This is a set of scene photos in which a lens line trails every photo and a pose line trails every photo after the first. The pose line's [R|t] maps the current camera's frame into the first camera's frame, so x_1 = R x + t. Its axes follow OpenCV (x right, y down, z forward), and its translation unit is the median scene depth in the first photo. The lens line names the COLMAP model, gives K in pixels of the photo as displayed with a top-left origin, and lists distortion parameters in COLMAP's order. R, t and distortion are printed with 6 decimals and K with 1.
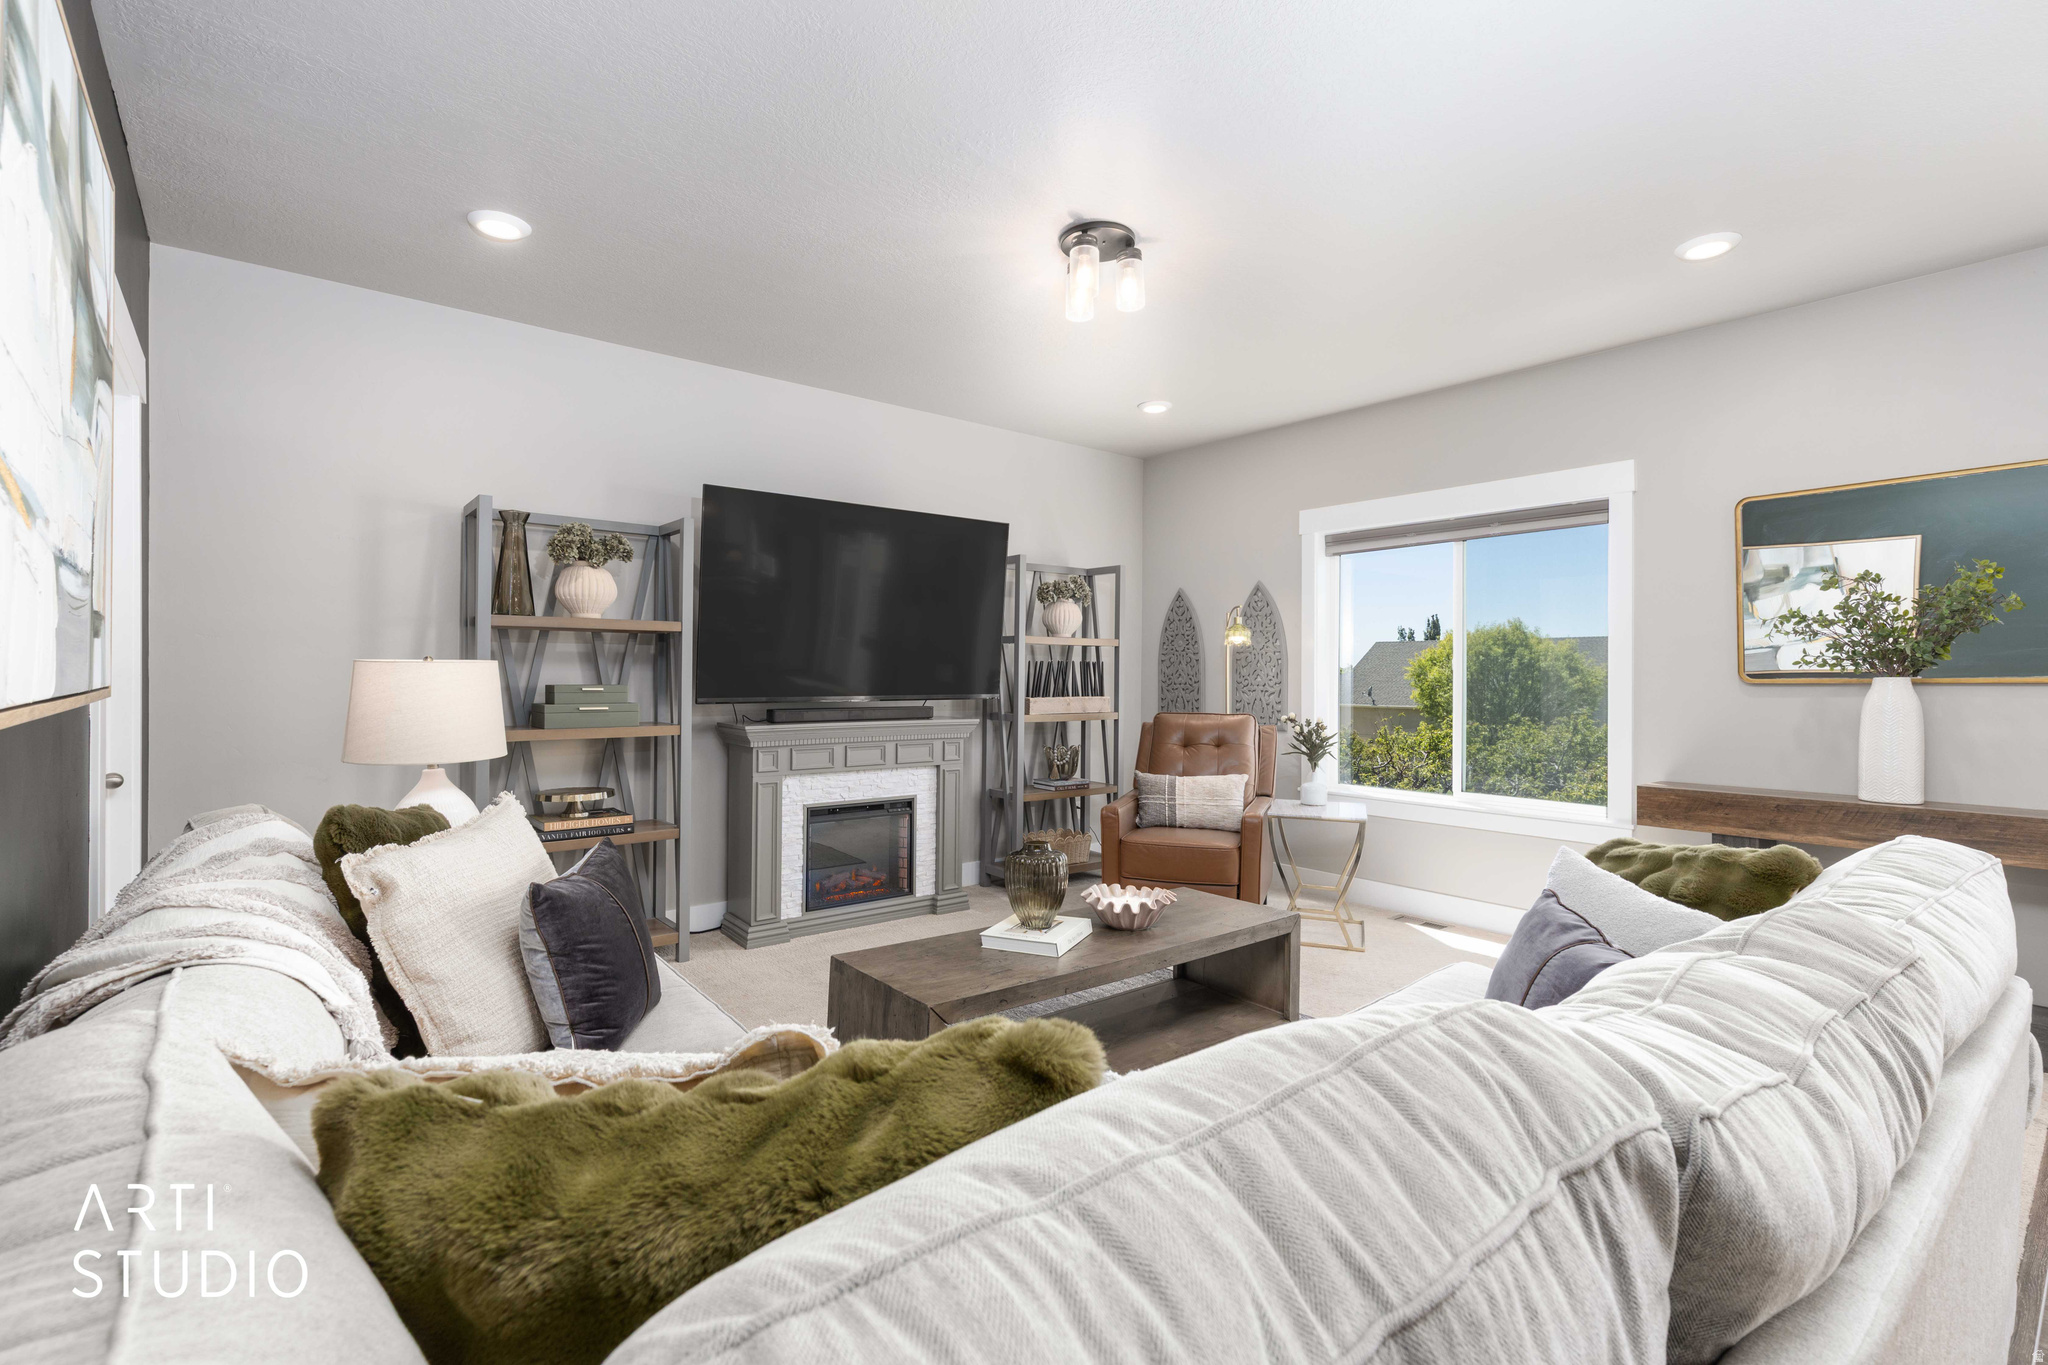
lens RADIAL K [[924.8, 0, 1026.8], [0, 924.8, 678.8], [0, 0, 1]] dist [-0.000102, -0.000085]
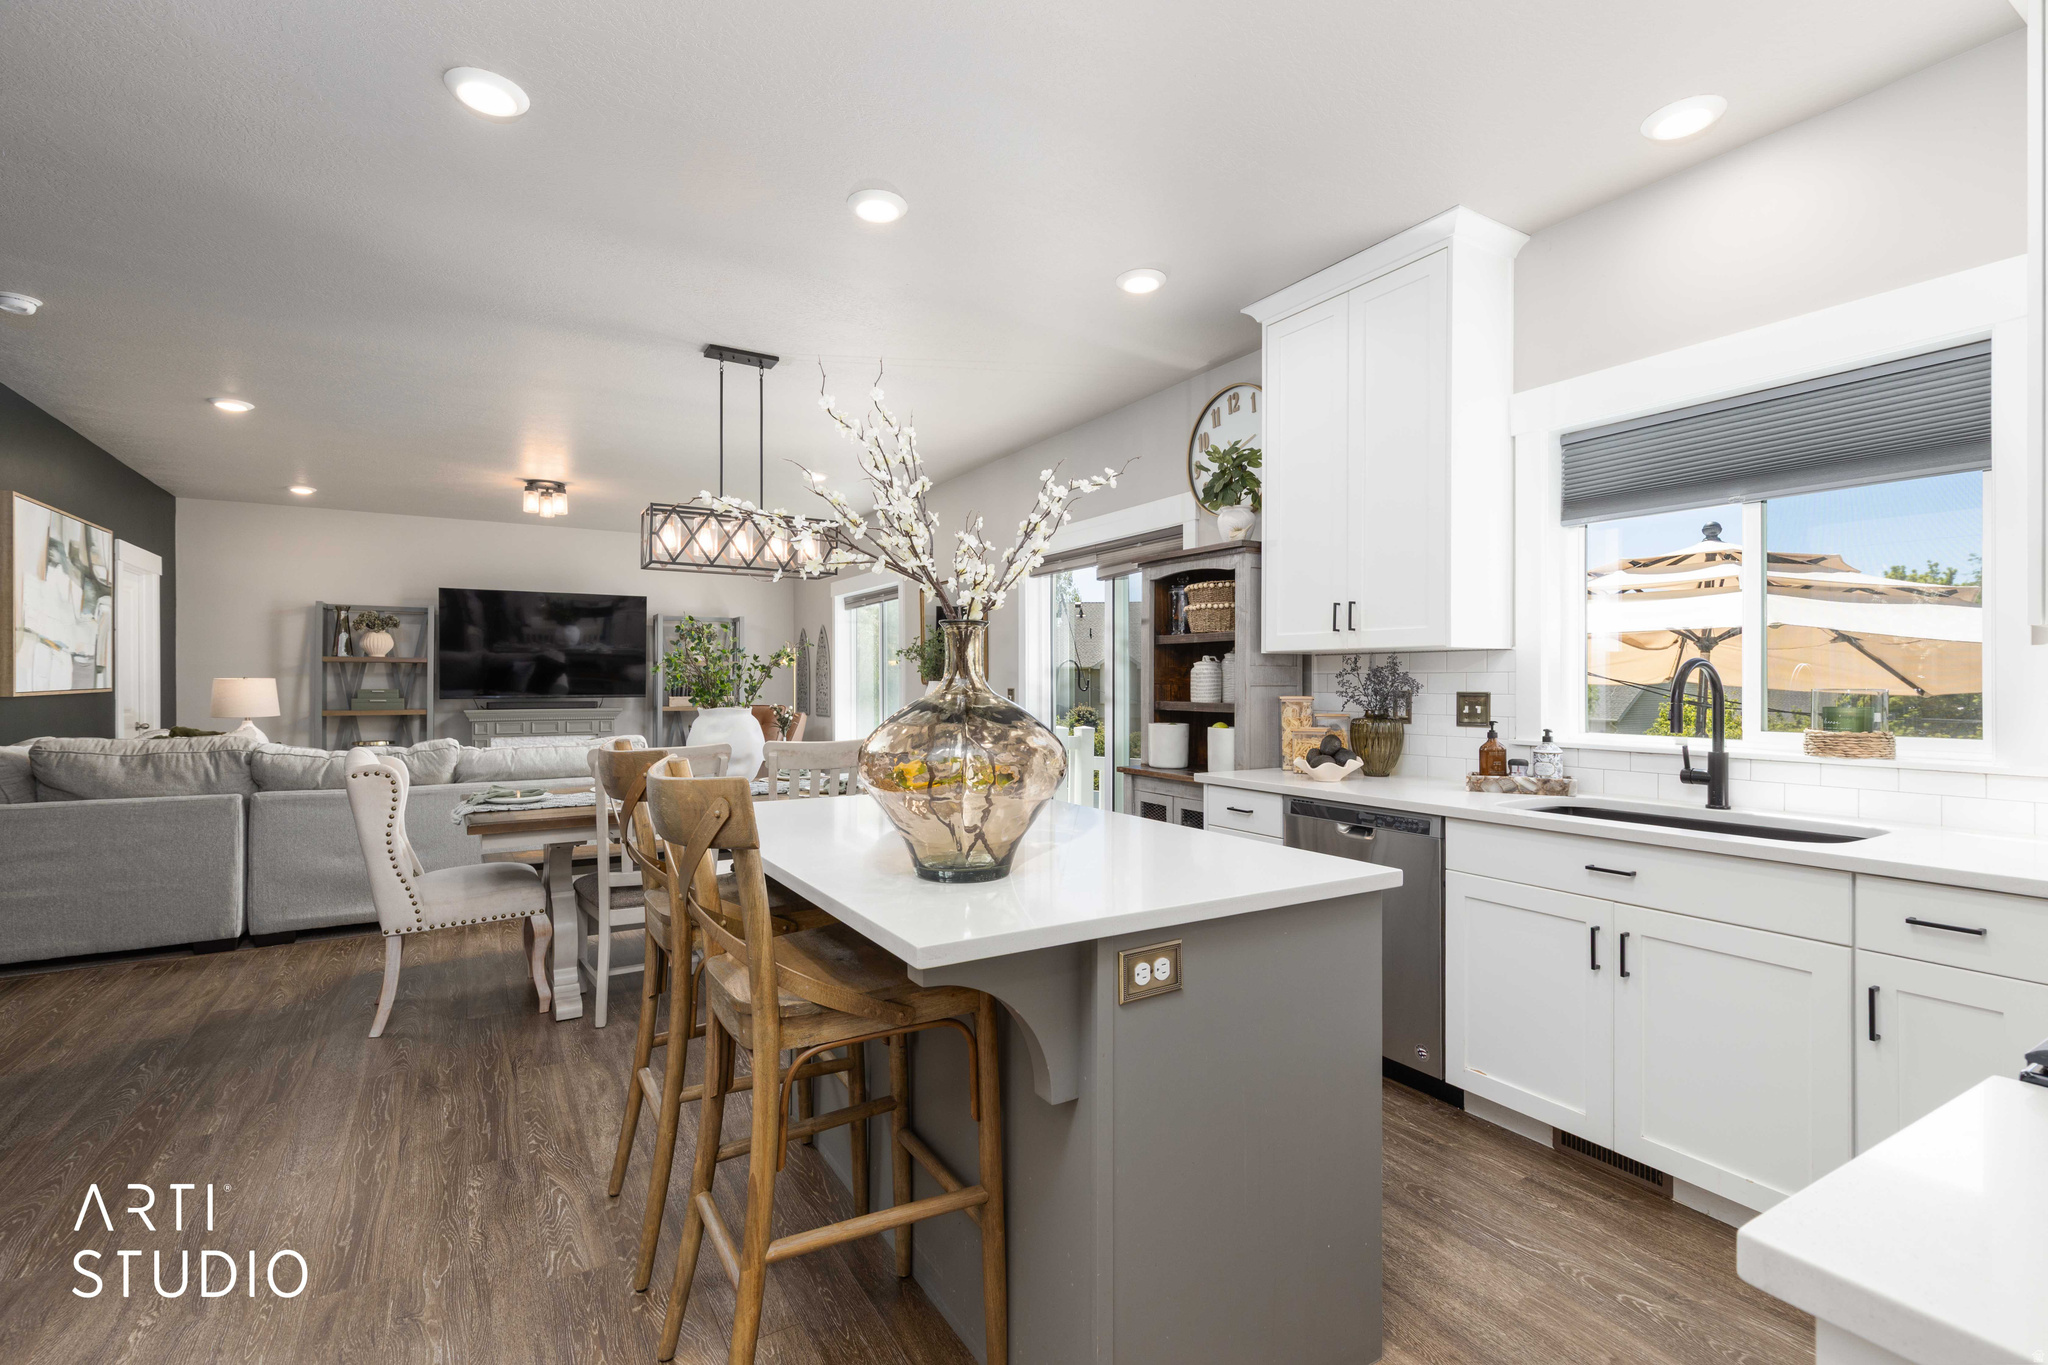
lens RADIAL K [[924.8, 0, 1026.8], [0, 924.8, 678.8], [0, 0, 1]] dist [-0.000102, -0.000085]
pose [[0.986951, -0.009670, -0.160729, 1.108648], [0.006698, 0.999797, -0.019020, 0.027990], [0.160881, 0.017695, 0.986815, -0.687582]]
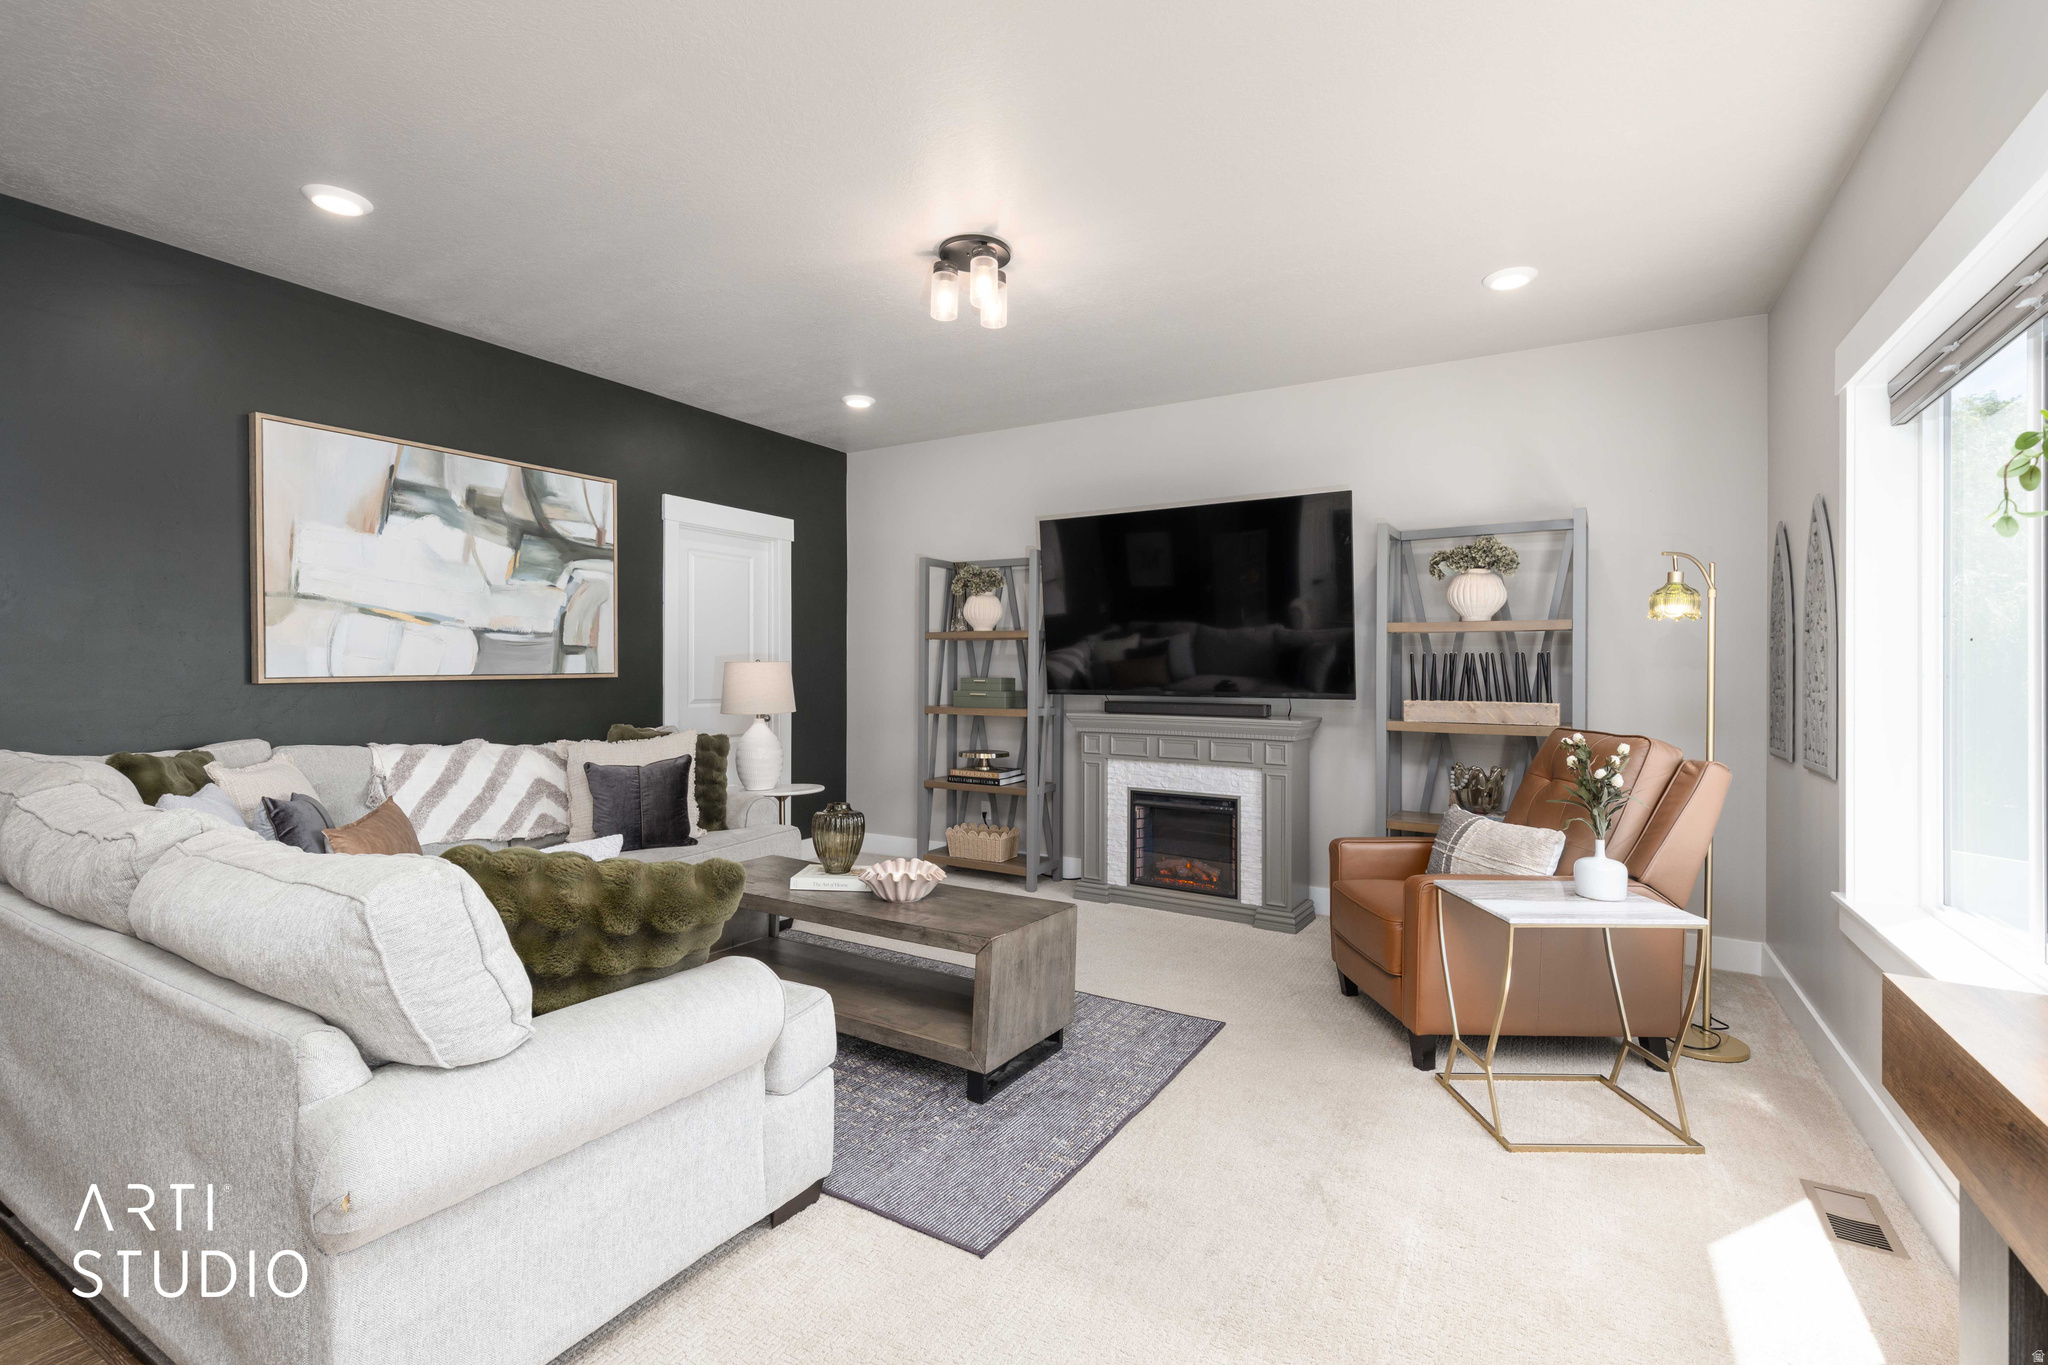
lens RADIAL K [[924.8, 0, 1026.8], [0, 924.8, 678.8], [0, 0, 1]] dist [-0.000102, -0.000085]
pose [[0.324504, -0.001292, -0.945883, 0.776578], [-0.013123, 0.999897, -0.005867, 0.013363], [0.945793, 0.014317, 0.324453, 0.517240]]
